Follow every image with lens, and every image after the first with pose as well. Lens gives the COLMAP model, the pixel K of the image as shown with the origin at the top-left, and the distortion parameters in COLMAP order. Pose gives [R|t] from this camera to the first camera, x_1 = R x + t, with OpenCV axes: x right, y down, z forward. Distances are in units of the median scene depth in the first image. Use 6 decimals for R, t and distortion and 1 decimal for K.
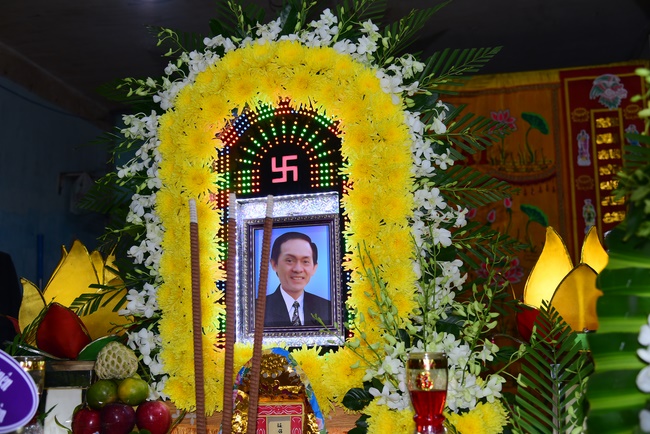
lens RADIAL K [[747.1, 0, 325.0], [0, 747.1, 217.0], [0, 0, 1]] dist [-0.001170, -0.009762]
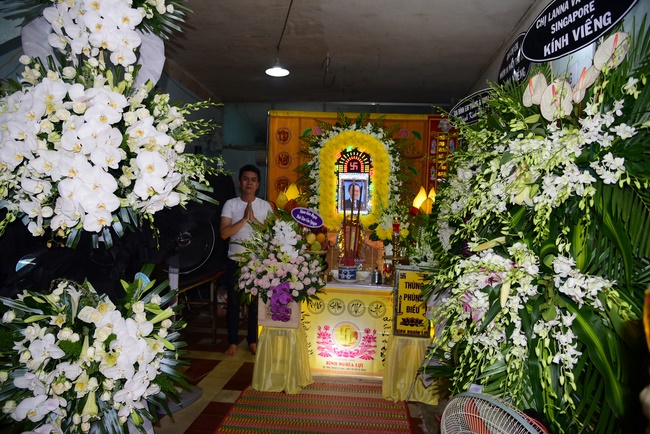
lens RADIAL K [[505.9, 0, 325.0], [0, 505.9, 217.0], [0, 0, 1]] dist [-0.000103, 0.001028]
pose [[0.988853, 0.053206, 0.139062, -0.528489], [-0.075579, 0.984069, 0.160921, -0.207949], [-0.128285, -0.169637, 0.977121, -1.455947]]
